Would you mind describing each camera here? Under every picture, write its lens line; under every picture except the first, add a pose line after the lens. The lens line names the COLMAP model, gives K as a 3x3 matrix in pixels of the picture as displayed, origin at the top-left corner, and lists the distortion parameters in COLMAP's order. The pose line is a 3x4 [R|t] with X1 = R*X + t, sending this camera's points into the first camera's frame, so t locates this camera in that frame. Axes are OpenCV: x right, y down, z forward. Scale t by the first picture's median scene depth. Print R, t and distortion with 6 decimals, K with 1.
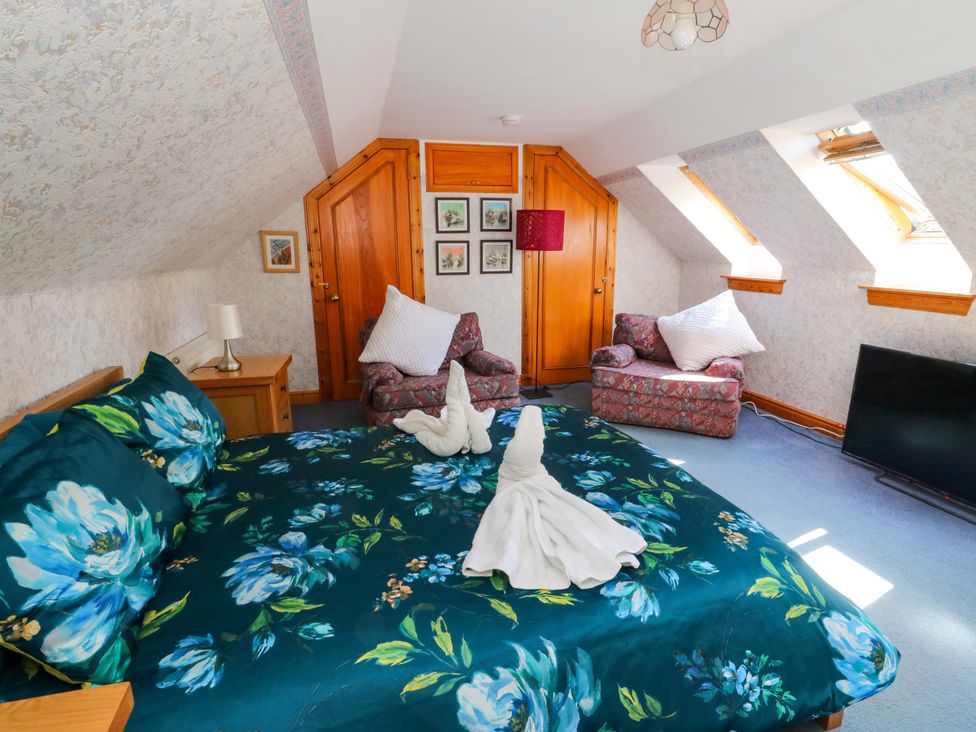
lens RADIAL K [[504.3, 0, 493.2], [0, 504.3, 348.4], [0, 0, 1]] dist [-0.001217, -0.012940]
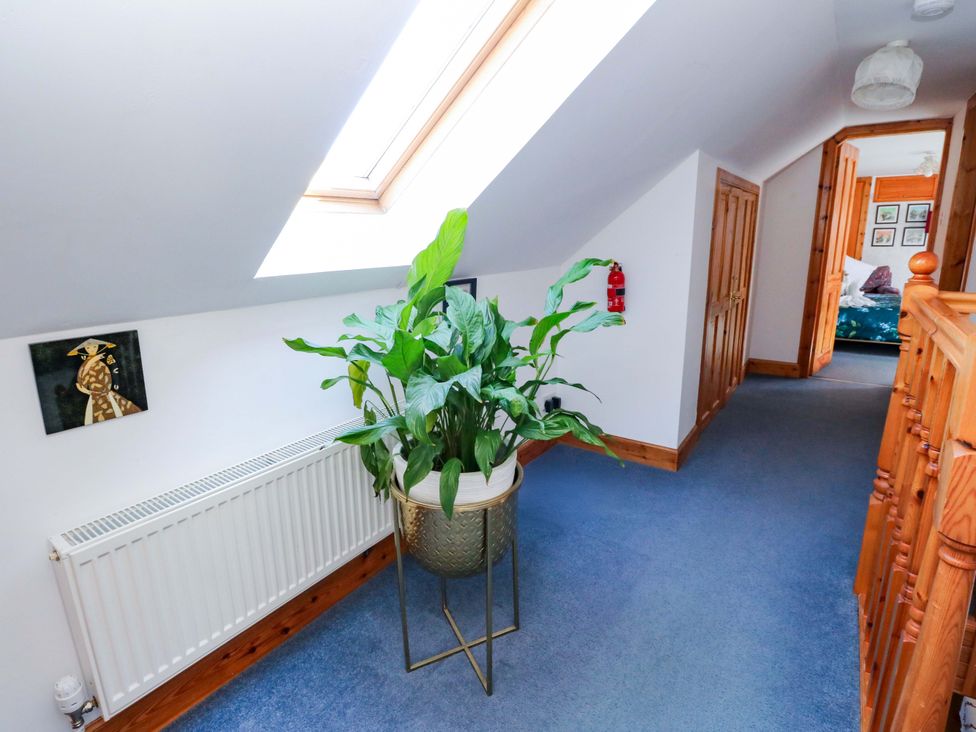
lens RADIAL K [[504.3, 0, 487.4], [0, 504.3, 346.7], [0, 0, 1]] dist [-0.001217, -0.012940]
pose [[0.637145, 0.162575, -0.753402, 0.926393], [-0.131174, 0.986113, 0.101858, 0.461680], [0.759499, 0.033928, 0.649623, -2.691357]]
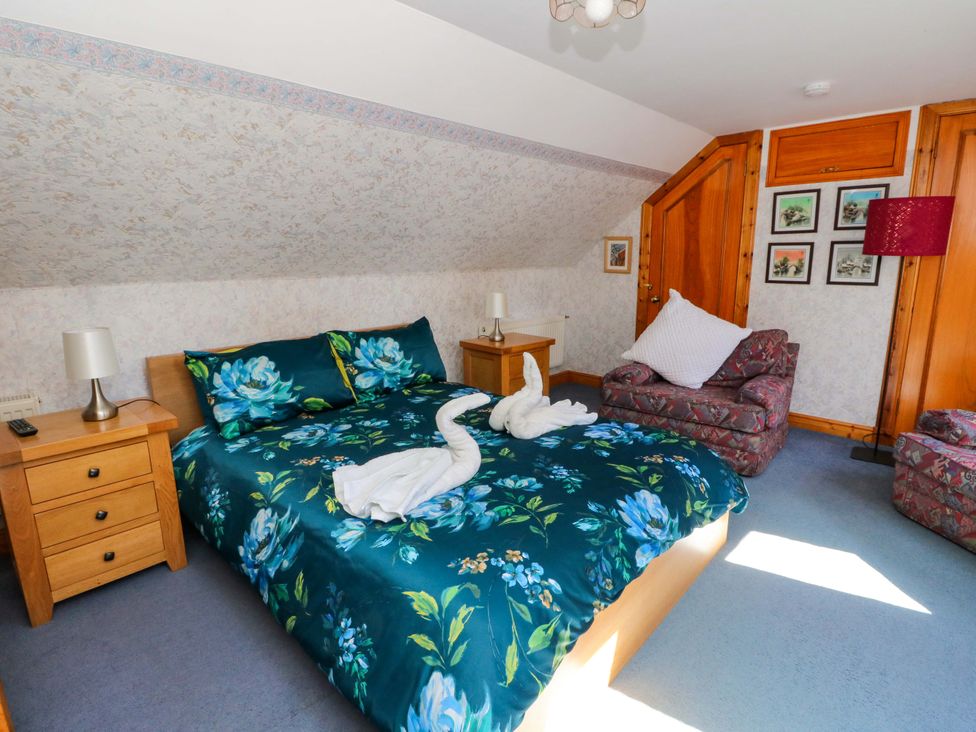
lens RADIAL K [[504.3, 0, 491.5], [0, 504.3, 348.3], [0, 0, 1]] dist [-0.001217, -0.012940]
pose [[0.518377, 0.160489, -0.839957, 0.800231], [-0.163458, 0.982717, 0.086888, -0.068688], [0.839385, 0.092257, 0.535651, 0.320807]]
